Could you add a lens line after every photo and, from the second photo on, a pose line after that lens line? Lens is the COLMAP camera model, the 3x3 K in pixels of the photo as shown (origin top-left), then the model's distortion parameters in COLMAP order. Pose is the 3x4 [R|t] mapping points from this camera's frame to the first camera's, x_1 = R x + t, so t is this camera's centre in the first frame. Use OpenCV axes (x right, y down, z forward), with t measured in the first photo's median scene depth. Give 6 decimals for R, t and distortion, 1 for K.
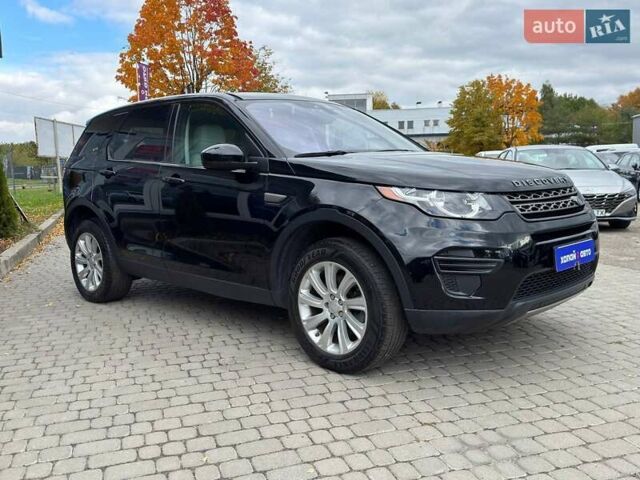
lens RADIAL K [[599.3, 0, 320.0], [0, 599.3, 240.0], [0, 0, 1]] dist [0.161831, -0.295293]
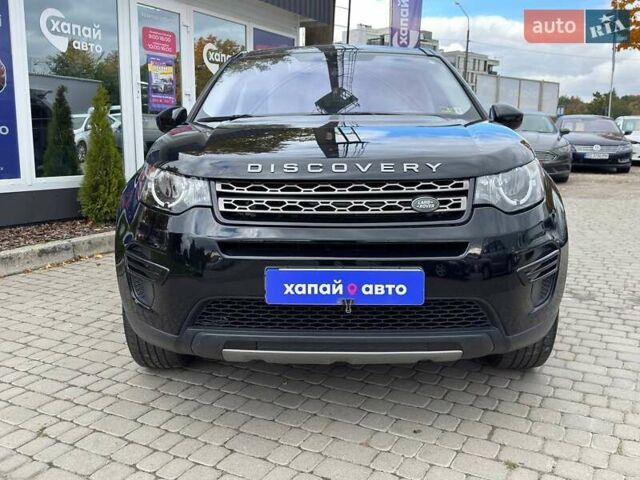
lens RADIAL K [[600.6, 0, 311.2], [0, 600.6, 250.0], [0, 0, 1]] dist [0.163534, -0.389940]
pose [[0.673045, 0.162490, -0.721531, 0.901259], [-0.098086, 0.986561, 0.130680, -0.099372], [0.733068, -0.017181, 0.679938, 0.599661]]
